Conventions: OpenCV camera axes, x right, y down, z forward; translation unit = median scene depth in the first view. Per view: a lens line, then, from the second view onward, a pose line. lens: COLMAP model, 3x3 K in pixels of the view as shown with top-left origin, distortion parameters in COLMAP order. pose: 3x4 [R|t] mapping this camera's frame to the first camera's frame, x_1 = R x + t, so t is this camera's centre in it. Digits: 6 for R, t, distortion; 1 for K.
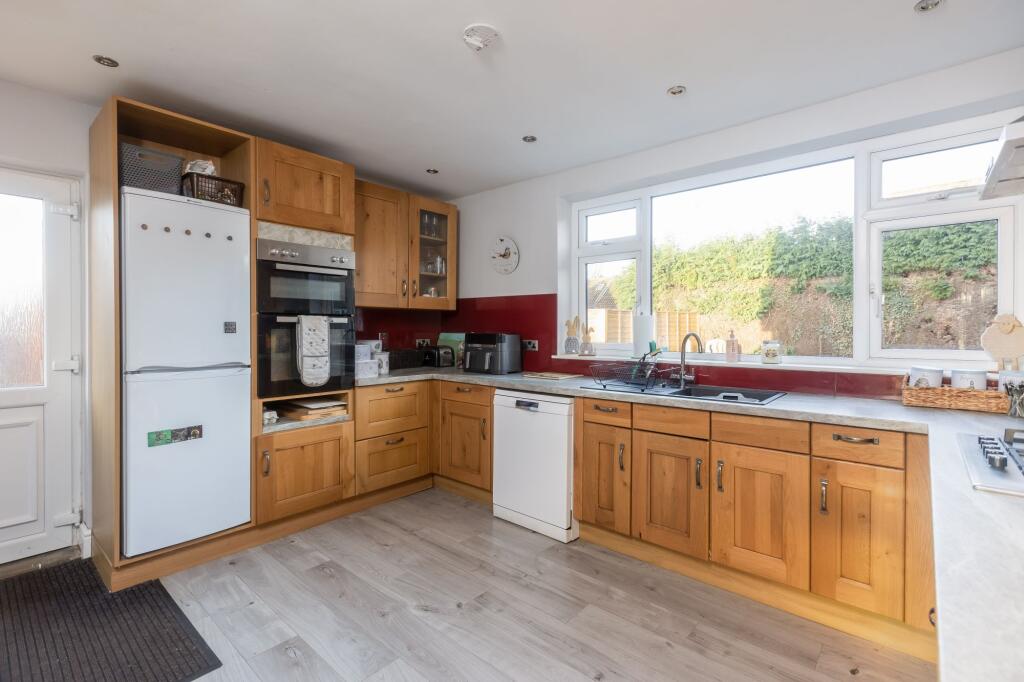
lens RADIAL K [[466.3, 0, 513.9], [0, 466.3, 336.5], [0, 0, 1]] dist [-0.002408, 0.000210]
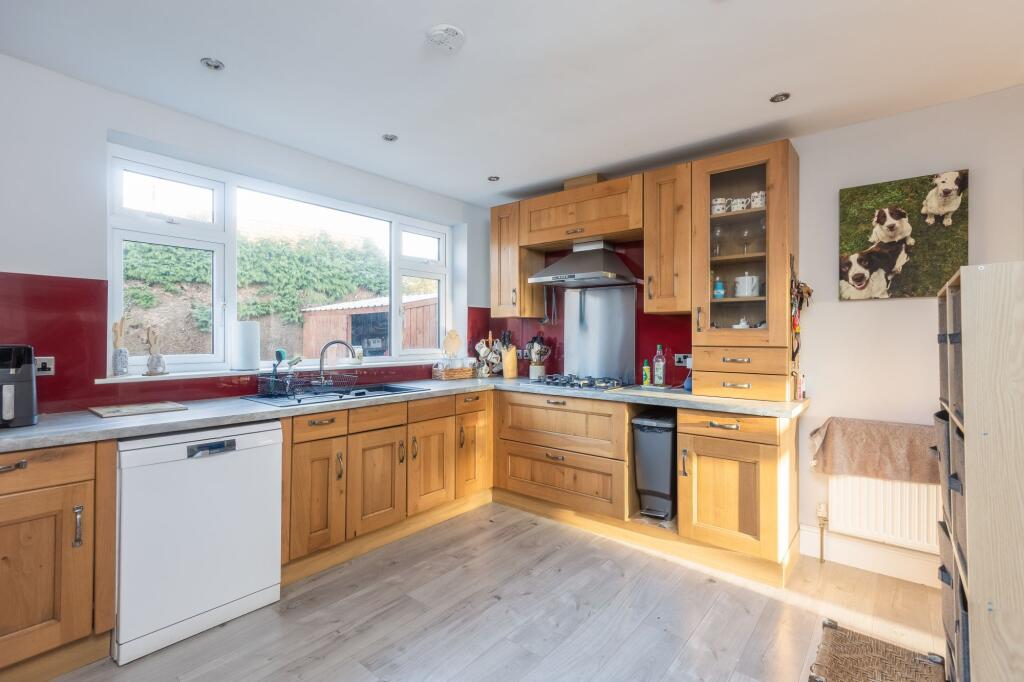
lens RADIAL K [[466.3, 0, 513.5], [0, 466.3, 334.8], [0, 0, 1]] dist [-0.002408, 0.000210]
pose [[-0.041765, 0.002204, 0.999125, -0.762933], [0.011953, 0.999927, -0.001706, -0.014731], [-0.999056, 0.011872, -0.041788, 0.656965]]
